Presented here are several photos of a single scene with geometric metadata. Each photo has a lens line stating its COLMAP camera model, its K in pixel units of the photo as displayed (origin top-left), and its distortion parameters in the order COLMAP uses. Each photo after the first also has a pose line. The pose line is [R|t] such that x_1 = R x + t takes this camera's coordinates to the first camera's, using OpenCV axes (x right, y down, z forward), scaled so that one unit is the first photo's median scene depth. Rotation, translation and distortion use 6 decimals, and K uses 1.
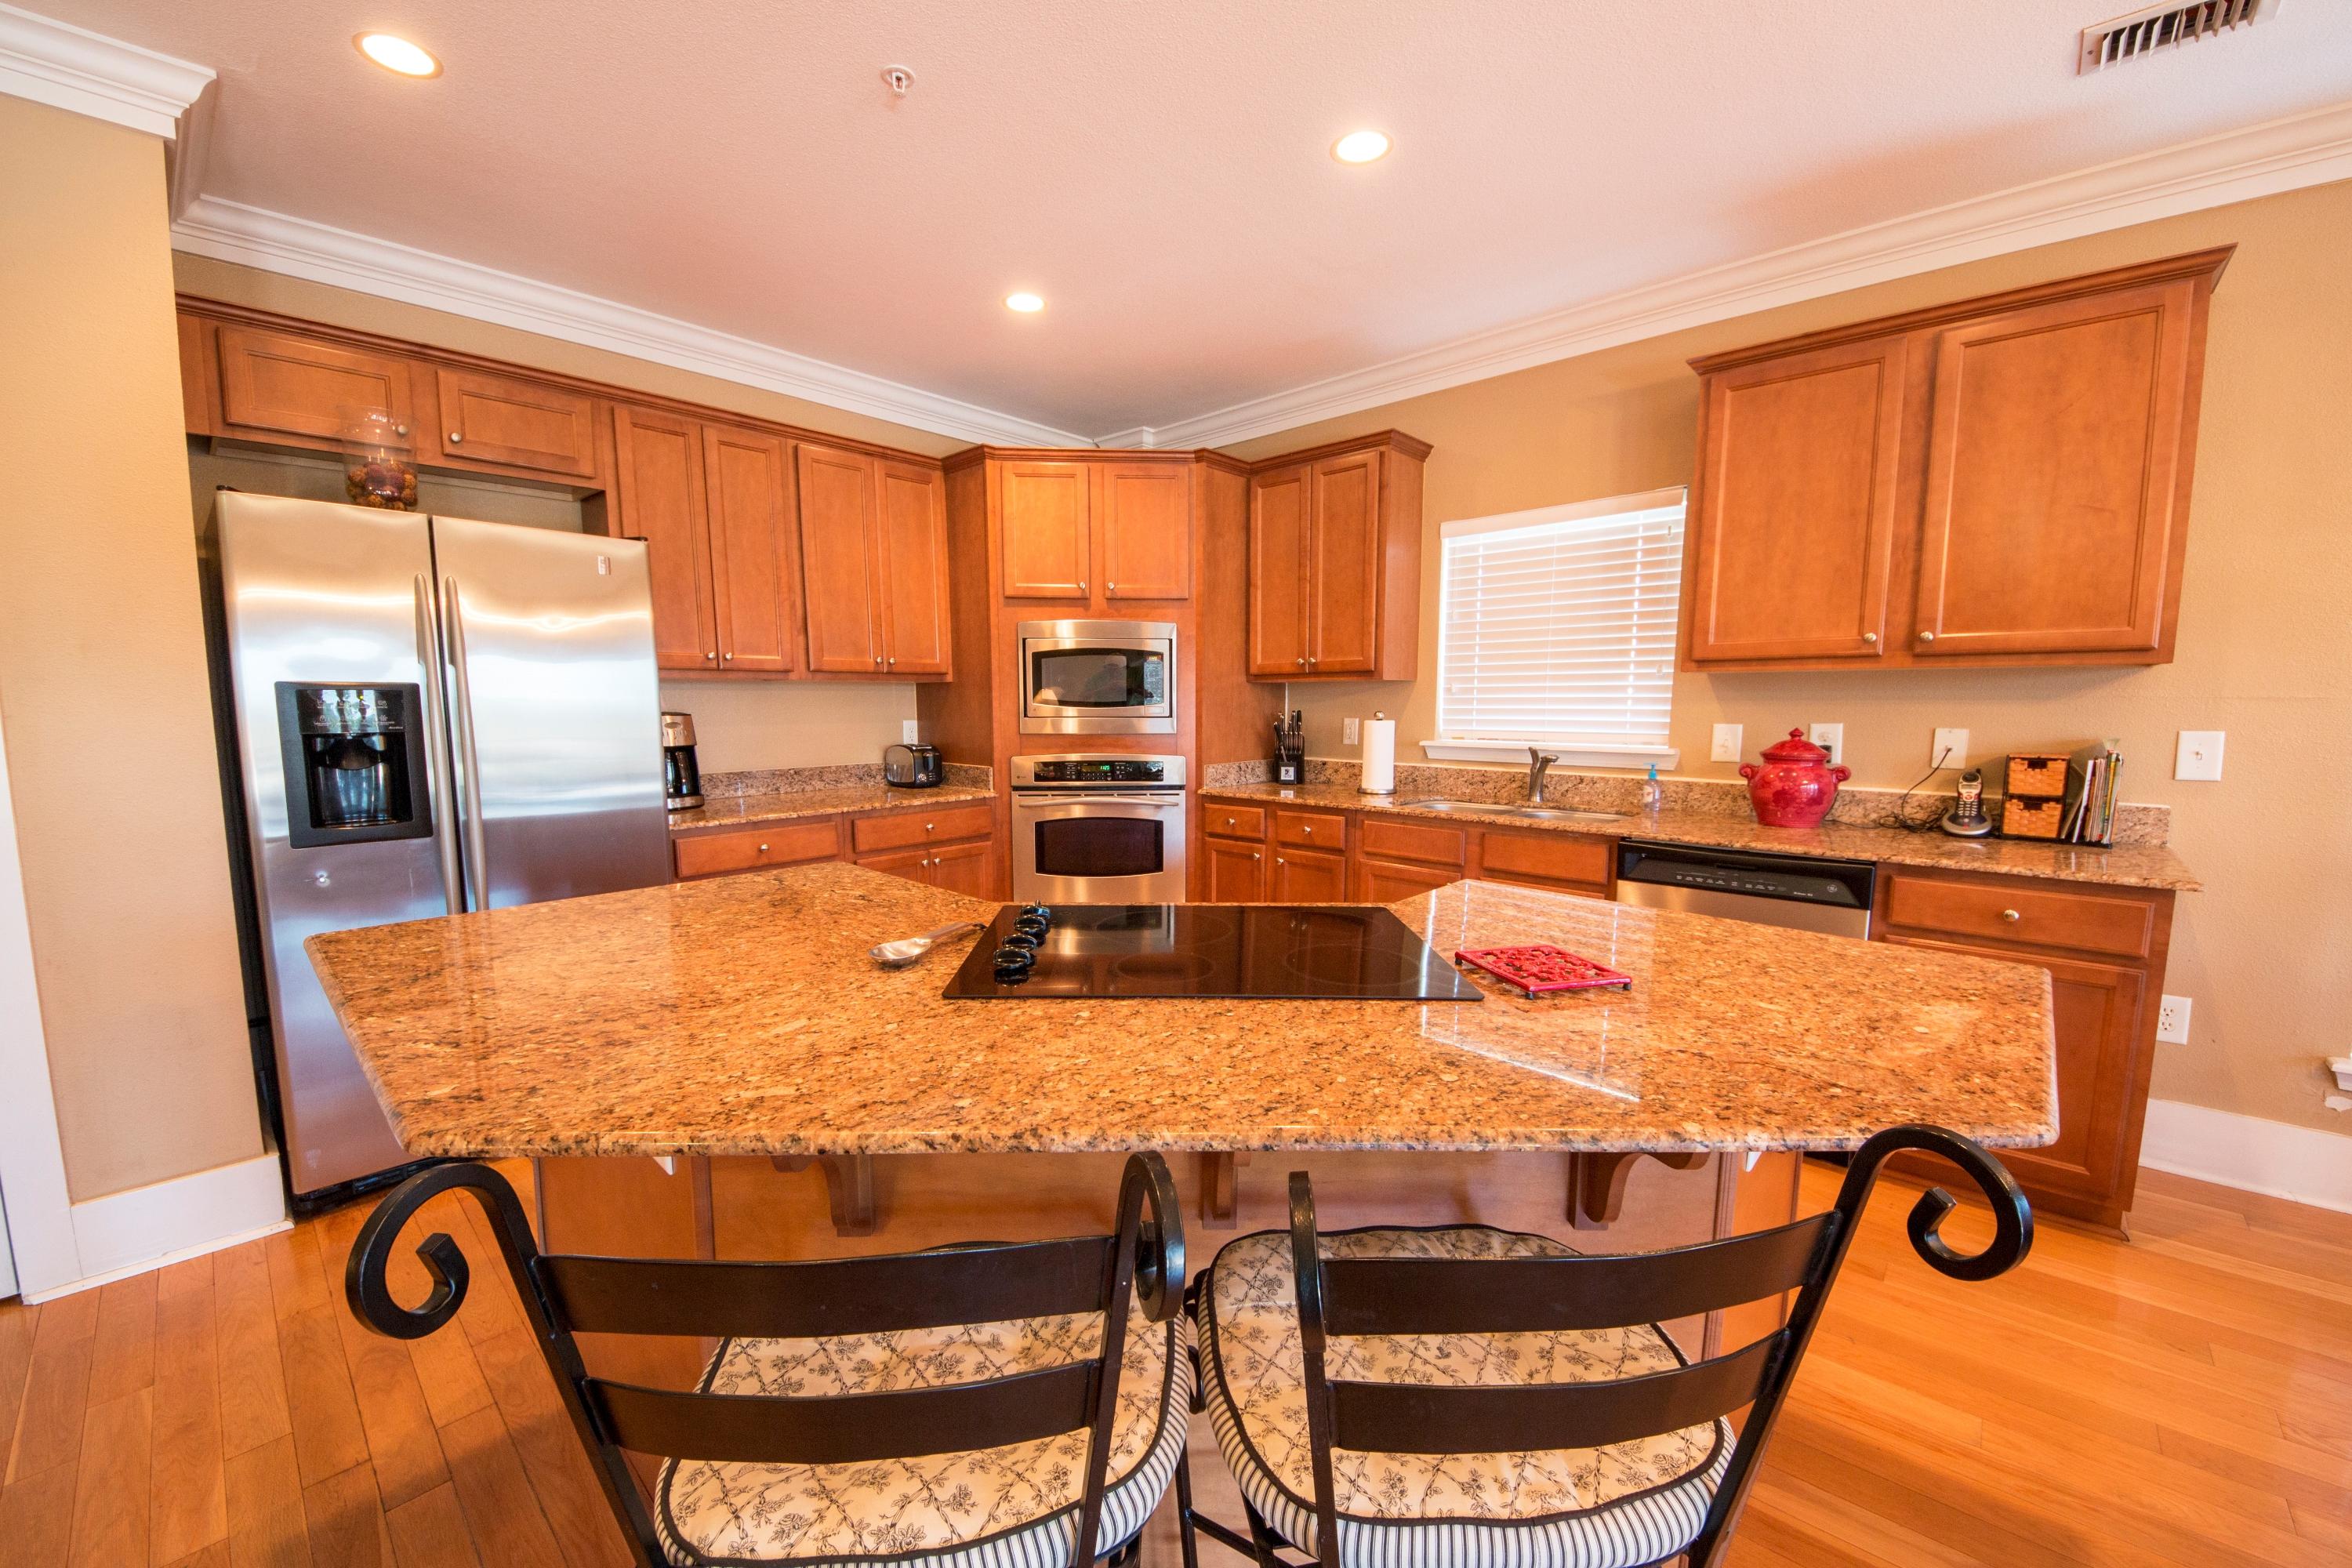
lens RADIAL K [[905.4, 0, 1186.7], [0, 905.4, 811.4], [0, 0, 1]] dist [0.007264, -0.004402]
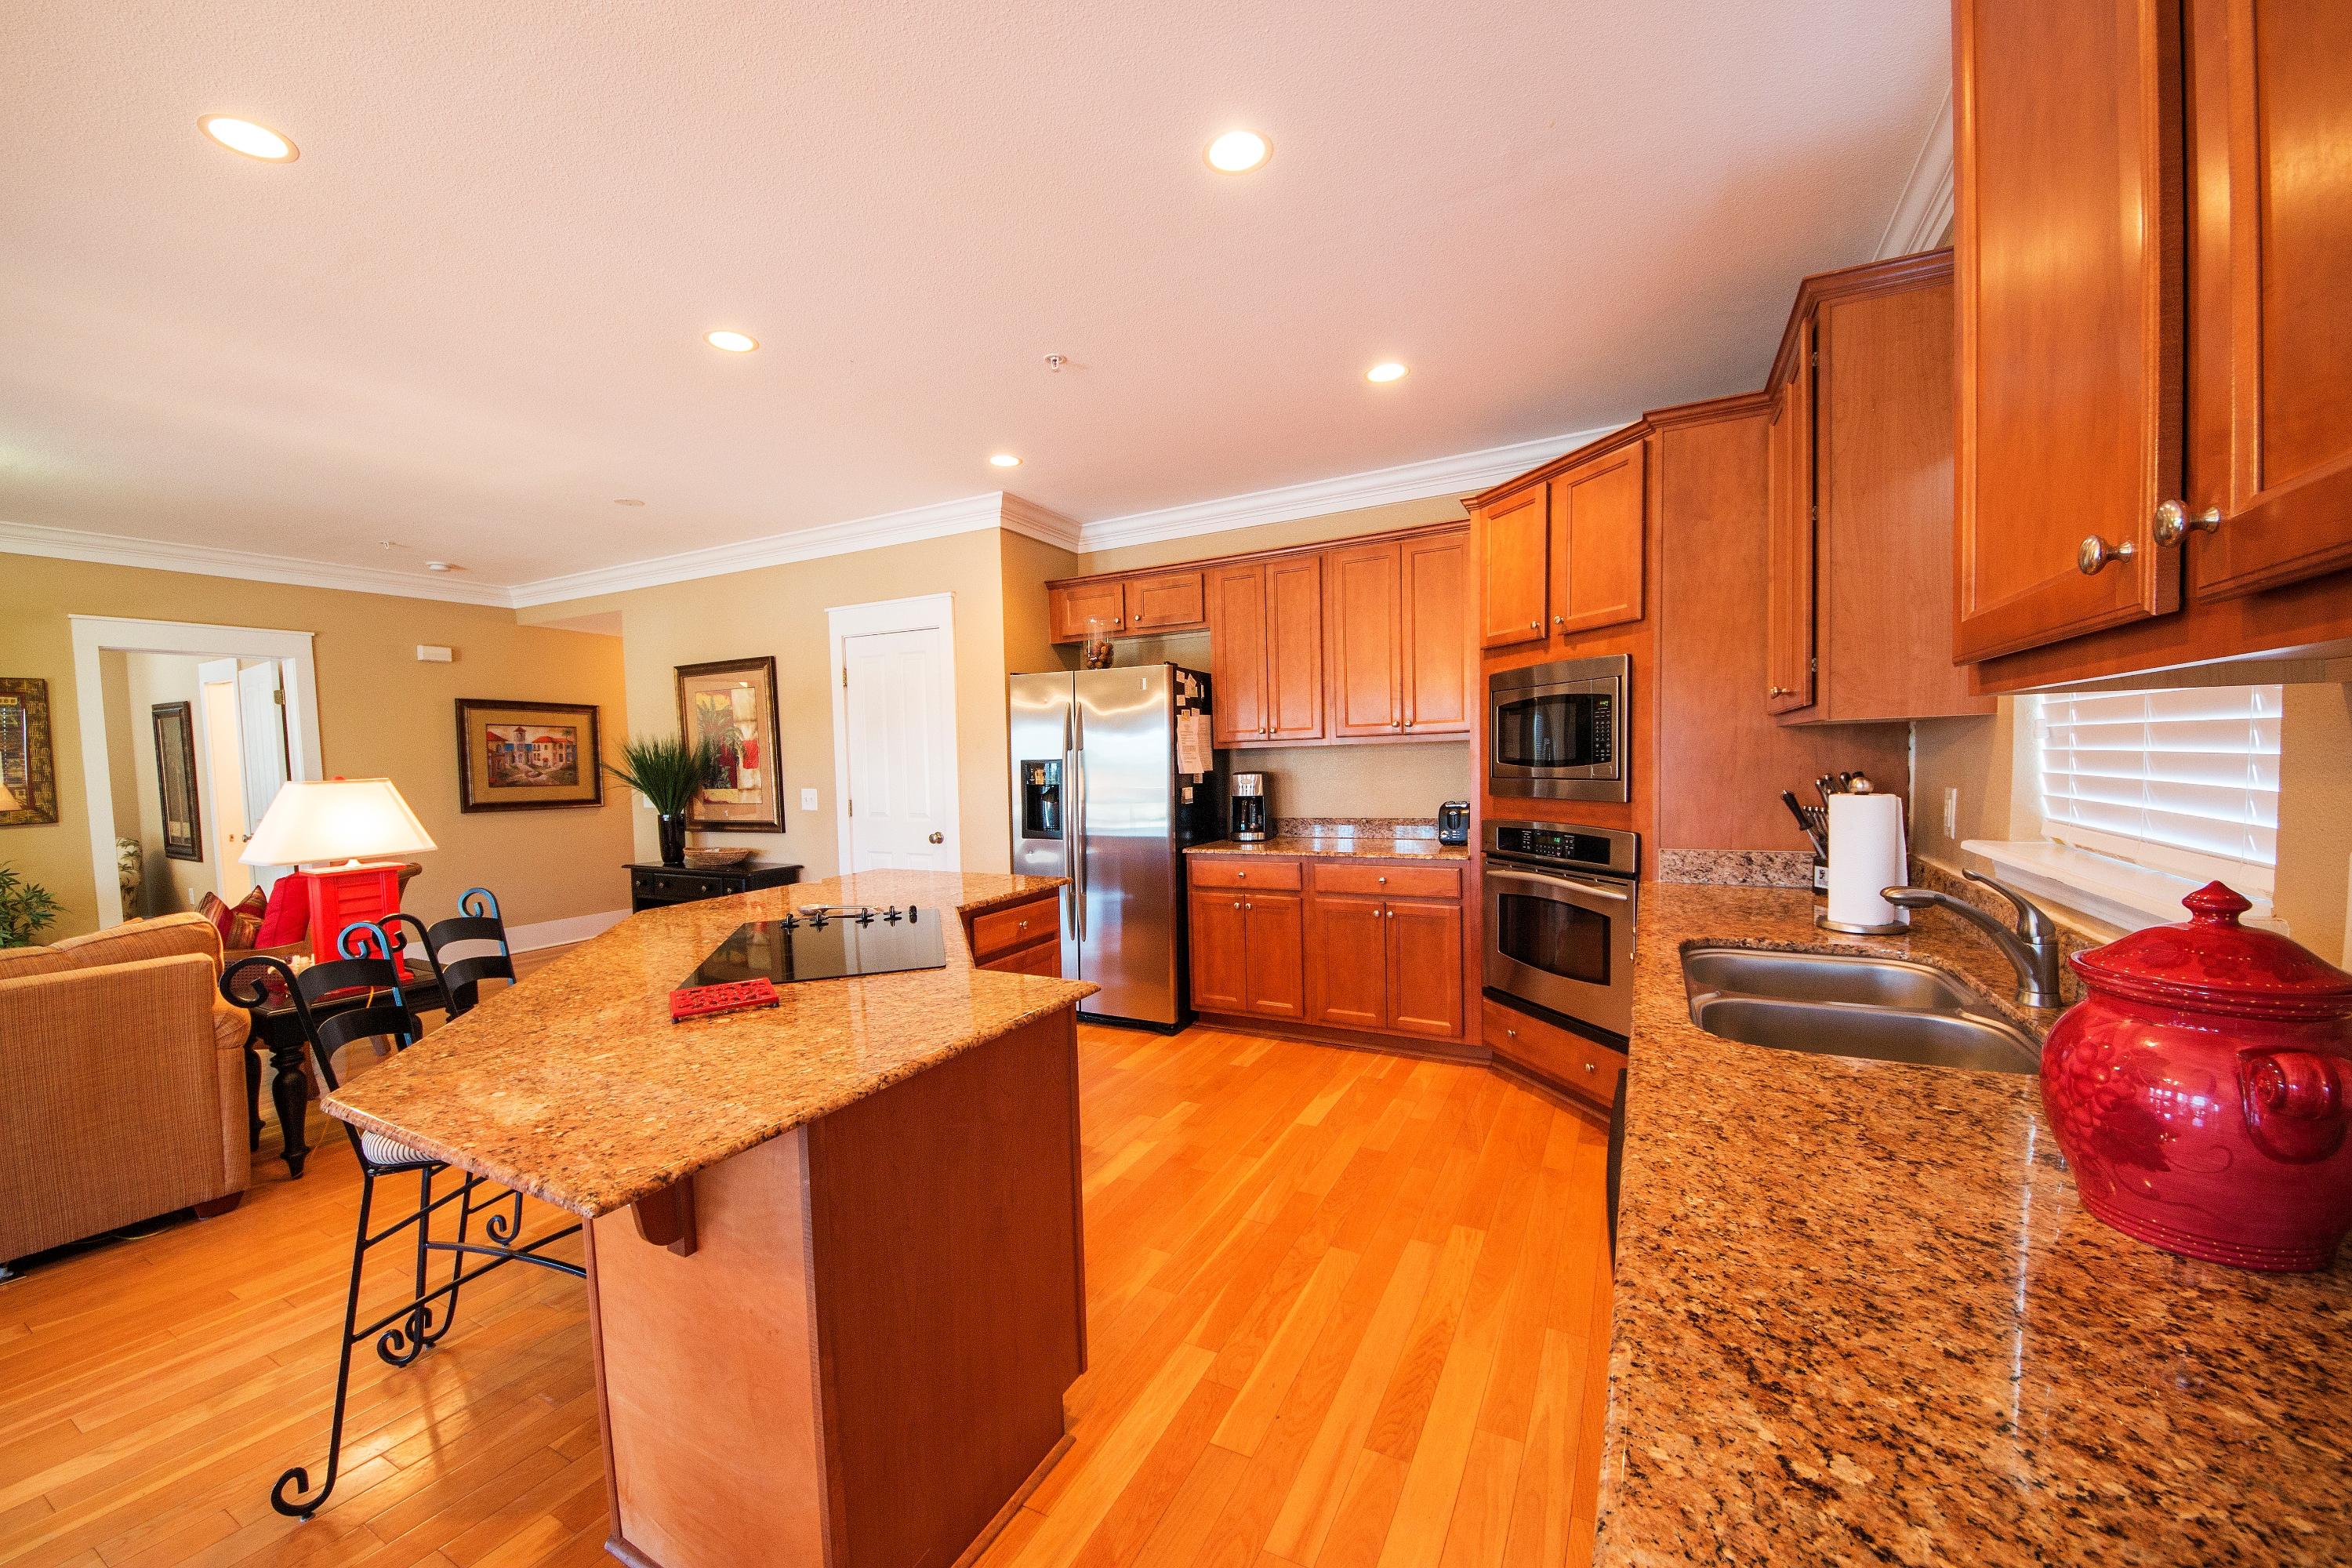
lens RADIAL K [[905.4, 0, 1154.7], [0, 905.4, 806.7], [0, 0, 1]] dist [0.007264, -0.004402]
pose [[0.227986, 0.045894, -0.972582, 0.664215], [-0.092472, 0.995394, 0.025293, -0.069666], [0.969263, 0.084170, 0.231180, 0.479982]]
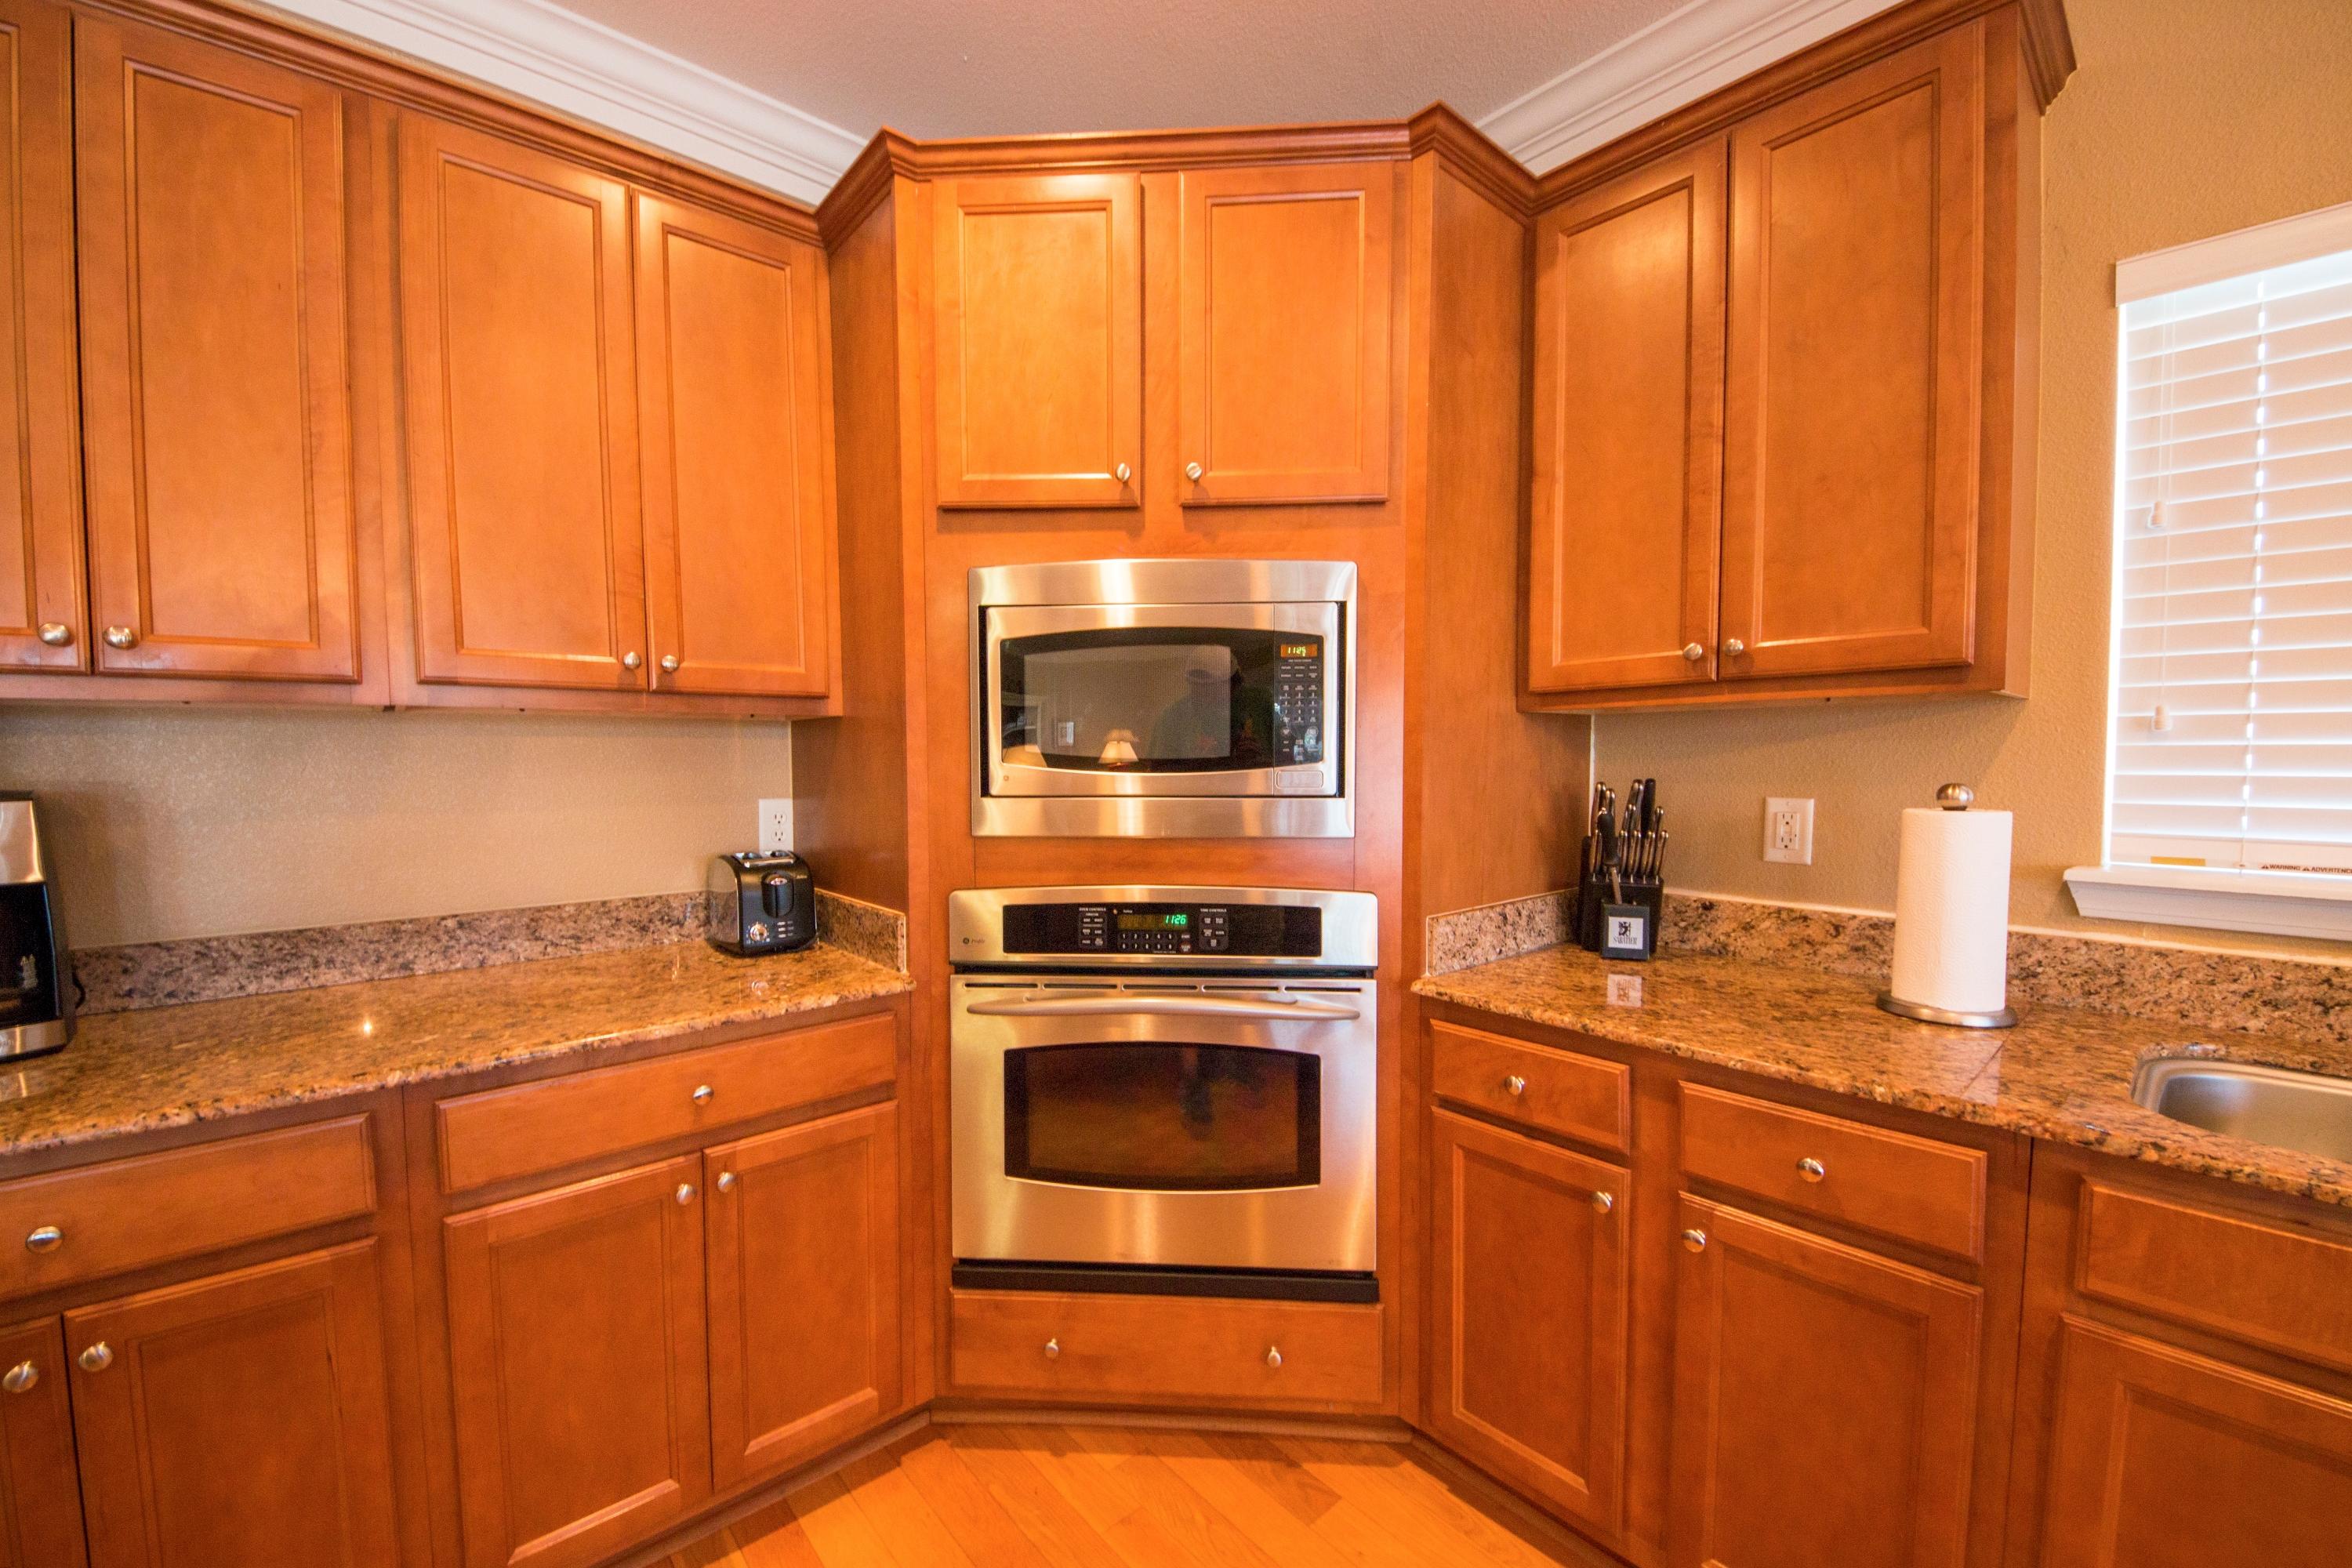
lens RADIAL K [[905.4, 0, 1176.8], [0, 905.4, 794.6], [0, 0, 1]] dist [0.007264, -0.004402]
pose [[0.993201, 0.002397, -0.116386, -0.045371], [-0.011690, 0.996788, -0.079224, -0.076667], [0.115822, 0.080046, 0.990039, 0.630272]]
